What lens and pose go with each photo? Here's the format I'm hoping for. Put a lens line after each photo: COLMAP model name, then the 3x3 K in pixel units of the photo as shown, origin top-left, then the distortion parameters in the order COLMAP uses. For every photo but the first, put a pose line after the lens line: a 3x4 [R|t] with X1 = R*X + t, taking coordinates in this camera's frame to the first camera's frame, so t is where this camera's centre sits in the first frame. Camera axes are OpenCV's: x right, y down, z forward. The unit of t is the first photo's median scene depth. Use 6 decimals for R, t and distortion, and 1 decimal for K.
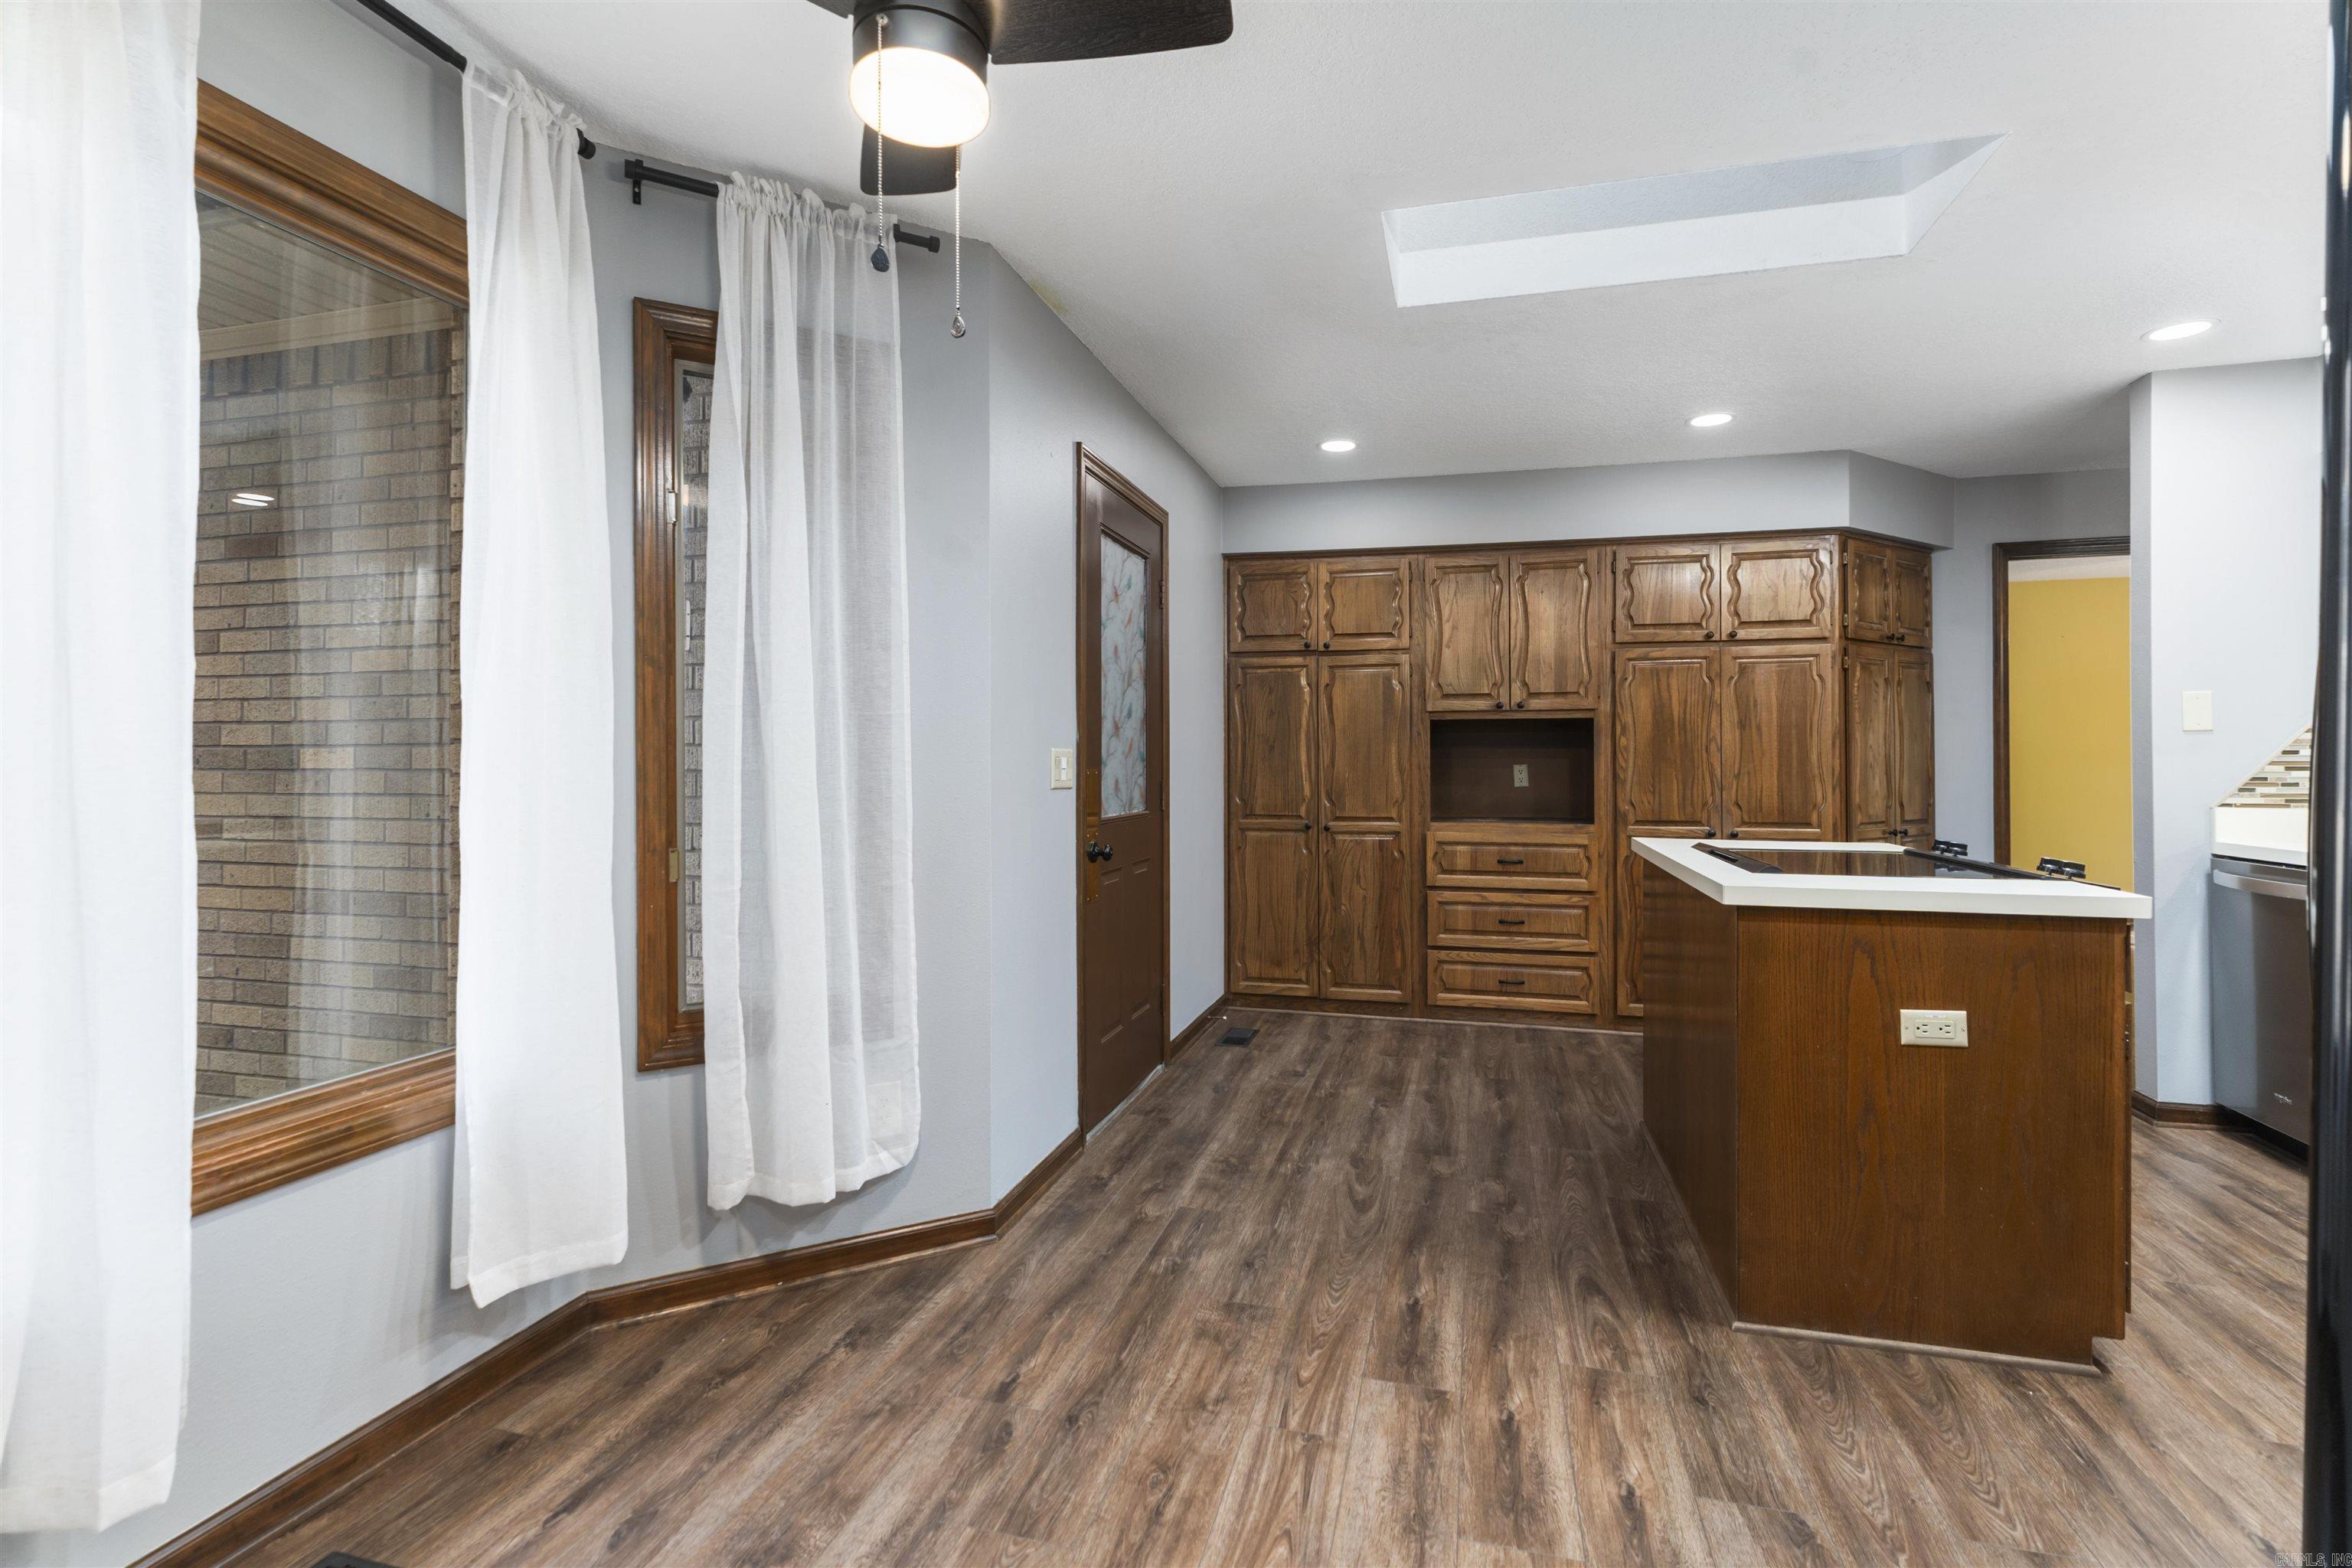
lens RADIAL K [[1100.2, 0, 1181.4], [0, 1100.2, 760.4], [0, 0, 1]] dist [0.000990, 0.000216]
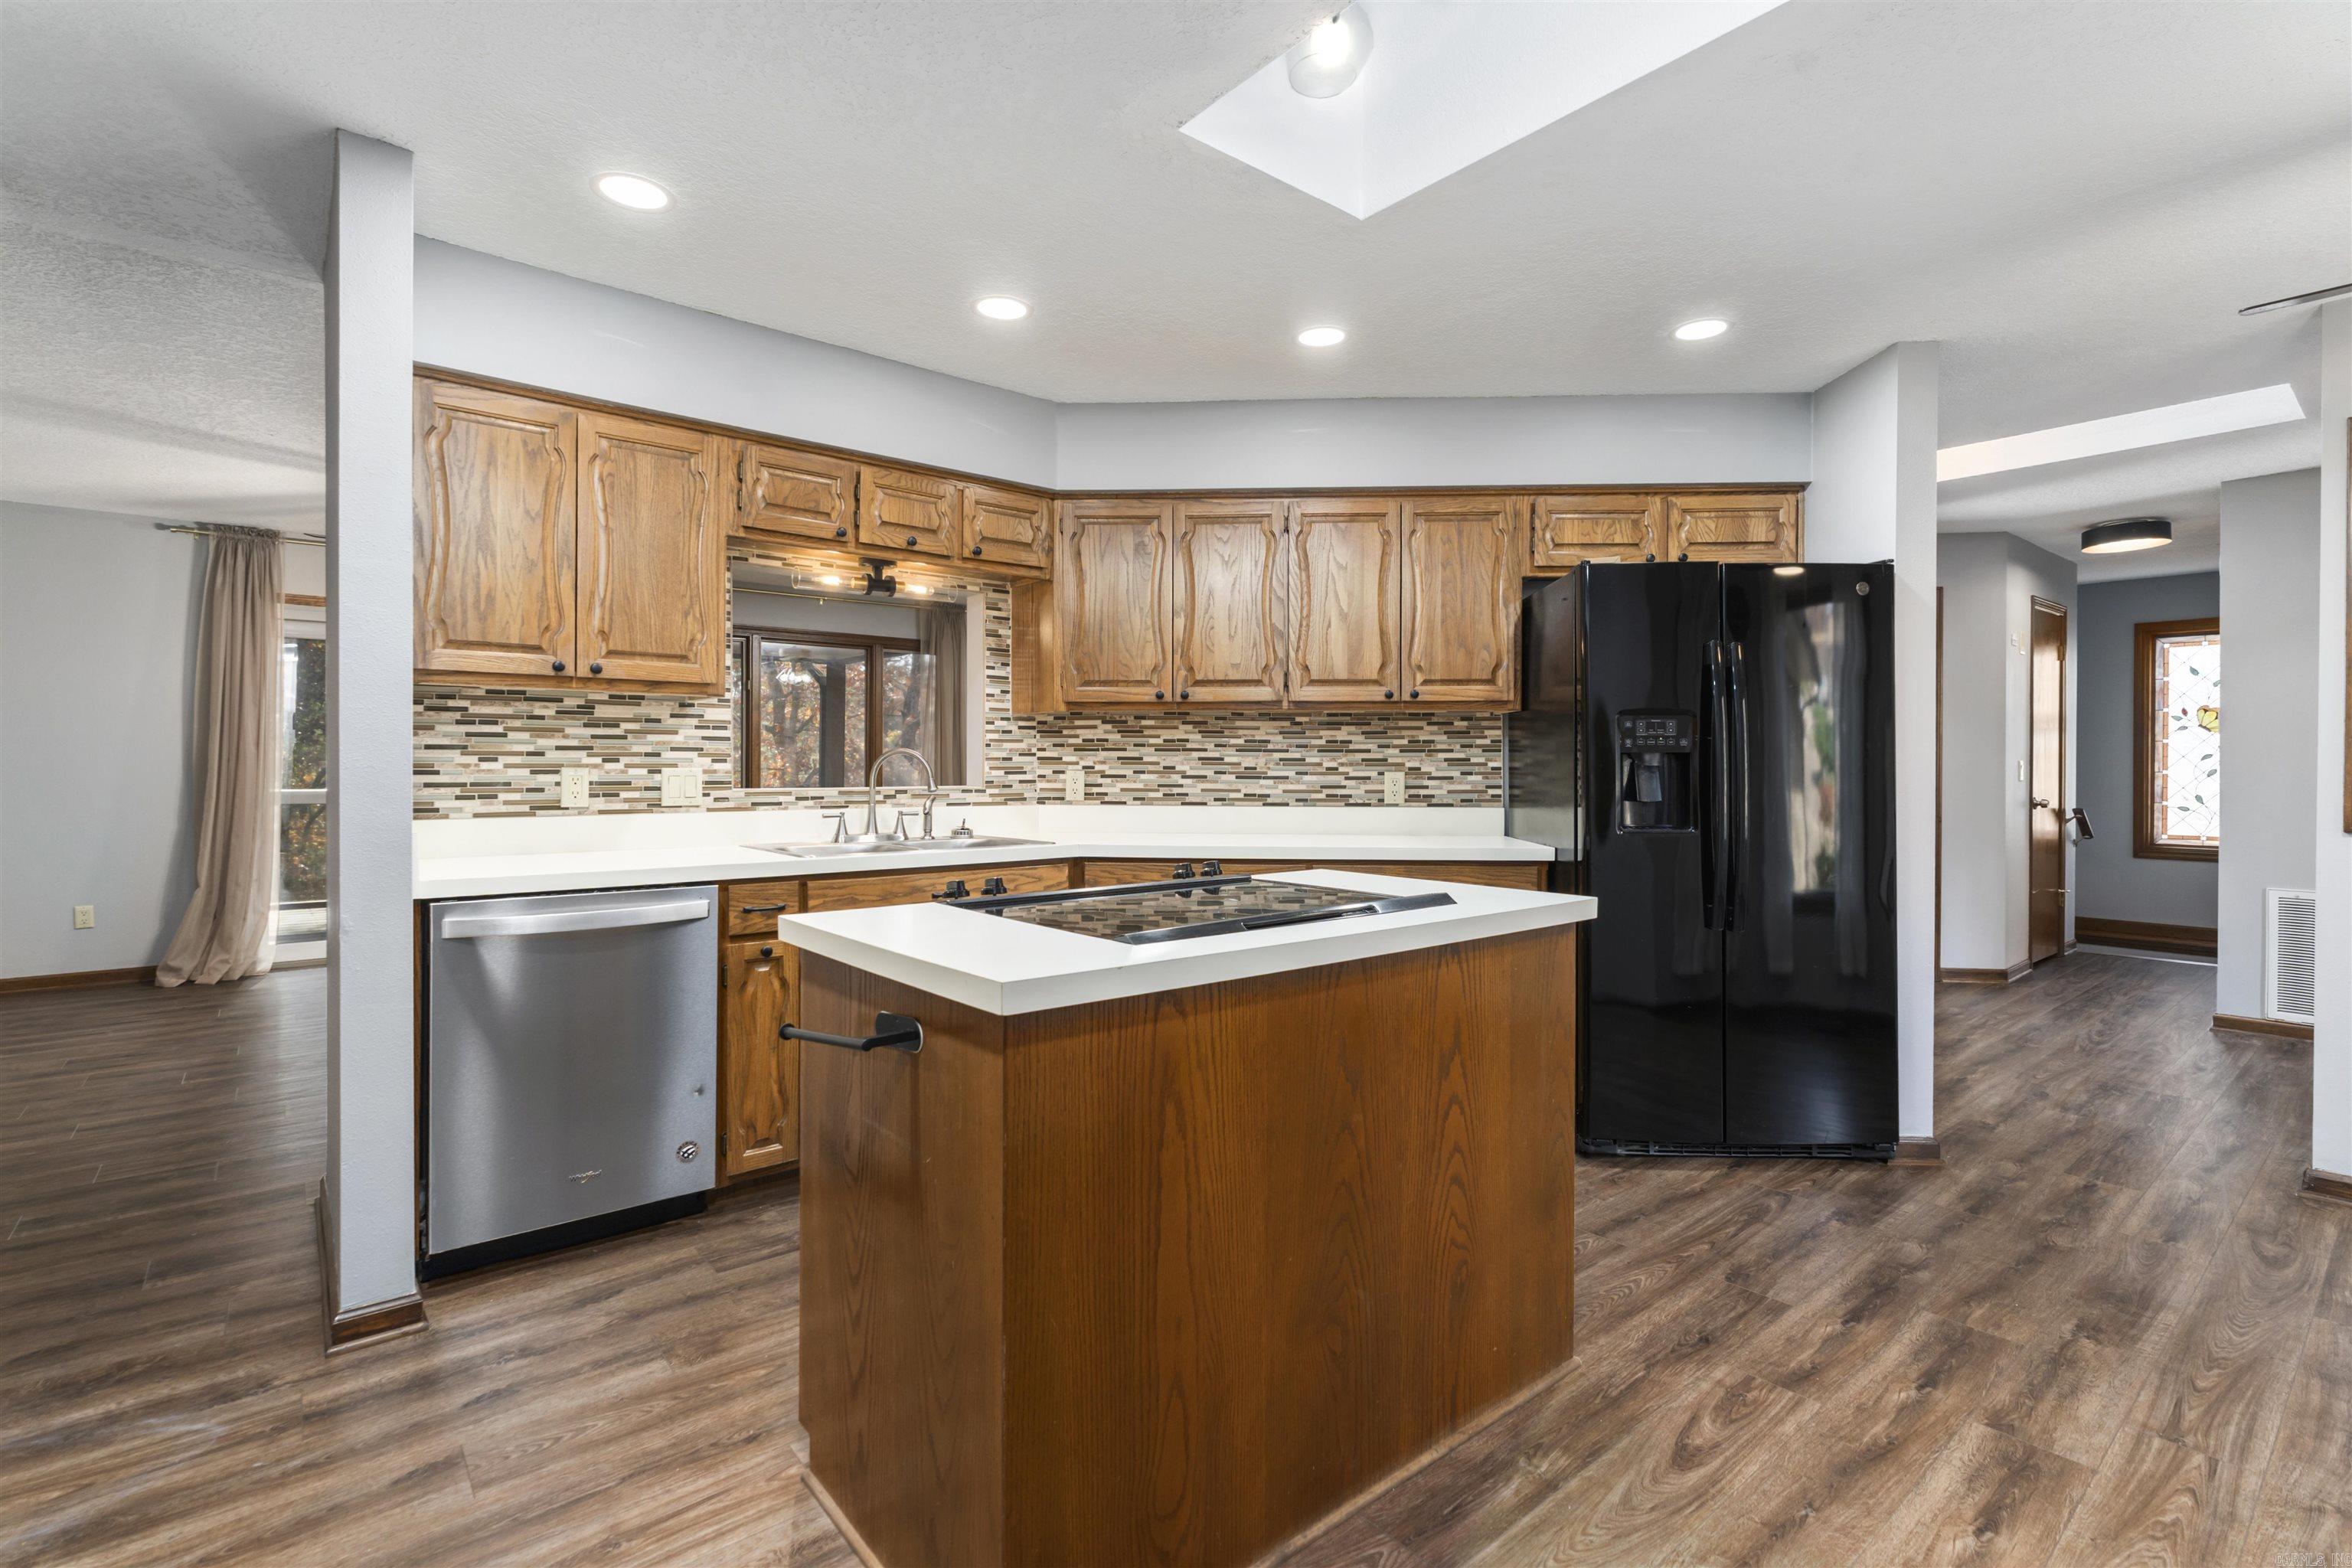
lens RADIAL K [[1076.8, 0, 1179.0], [0, 1076.8, 768.4], [0, 0, 1]] dist [0.001144, -0.000402]
pose [[-0.817117, -0.006064, 0.576440, 0.121826], [-0.003709, 0.999979, 0.005261, -0.001546], [-0.576460, 0.002161, -0.817123, 0.955703]]
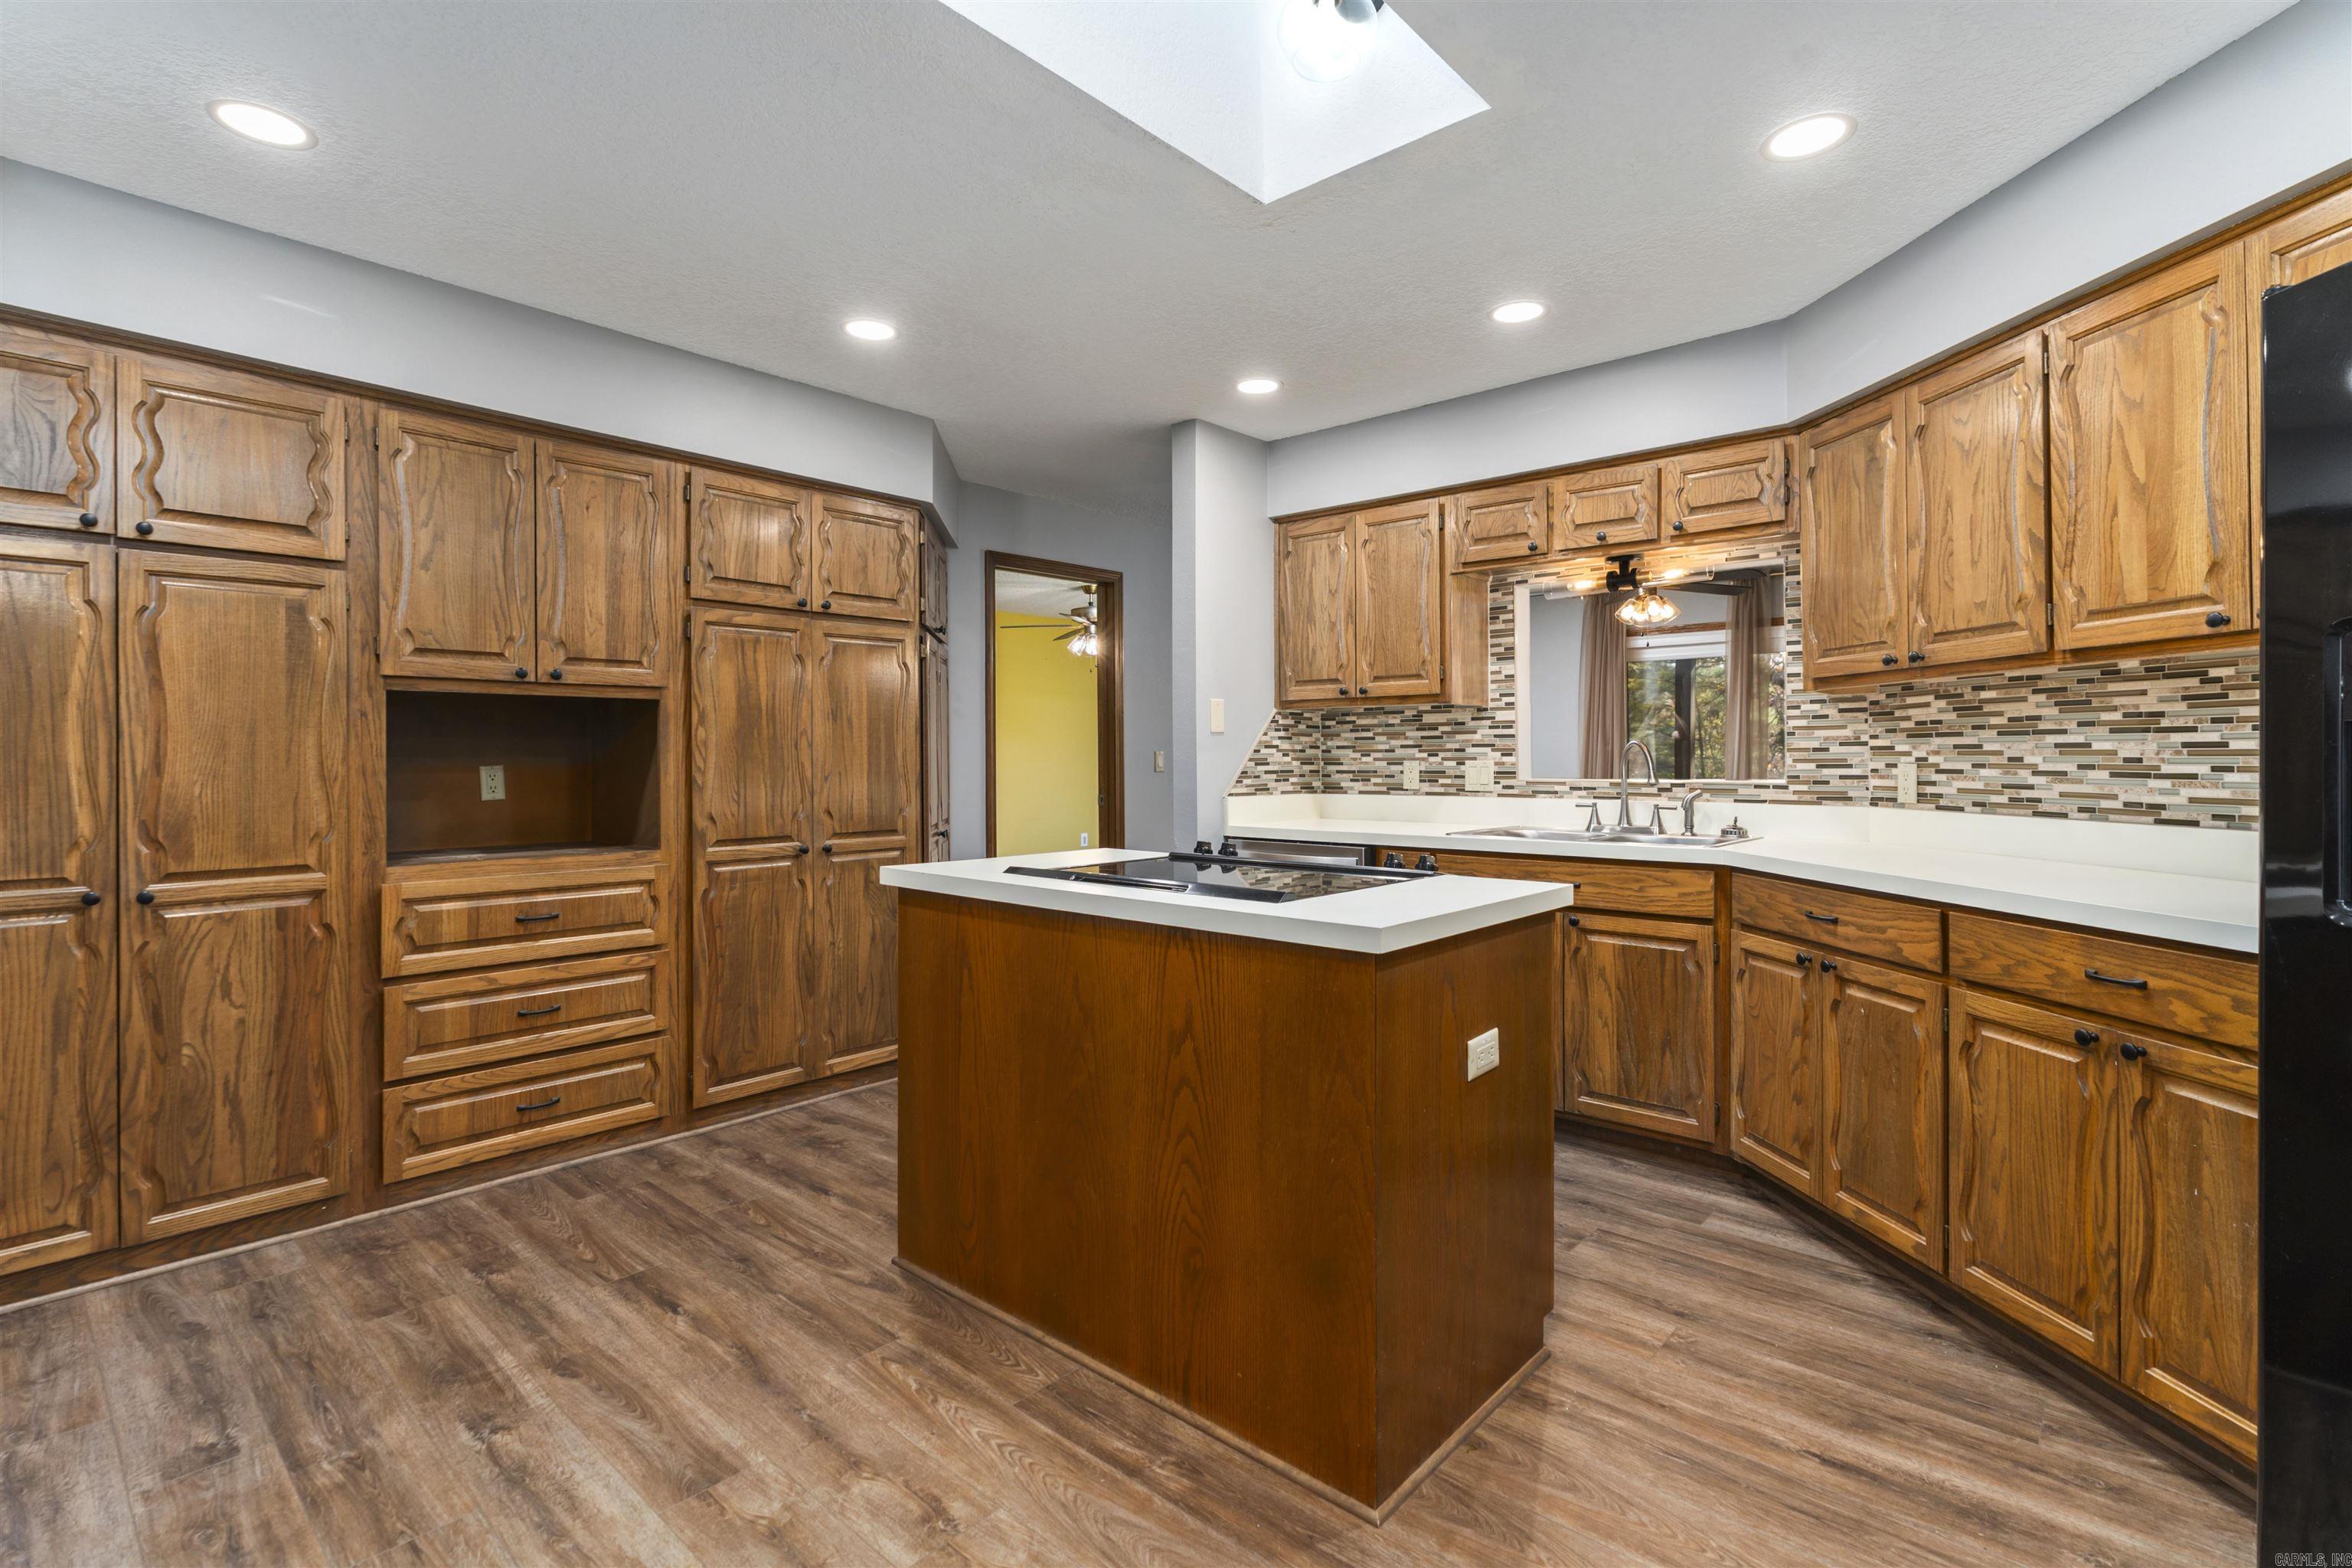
lens RADIAL K [[1085.7, 0, 1193.0], [0, 1085.7, 756.2], [0, 0, 1]] dist [-0.001466, -0.000052]
pose [[0.442337, -0.000090, 0.896849, -0.101443], [0.003387, 0.999993, -0.001570, 0.000138], [-0.896843, 0.003732, 0.442334, 0.383770]]
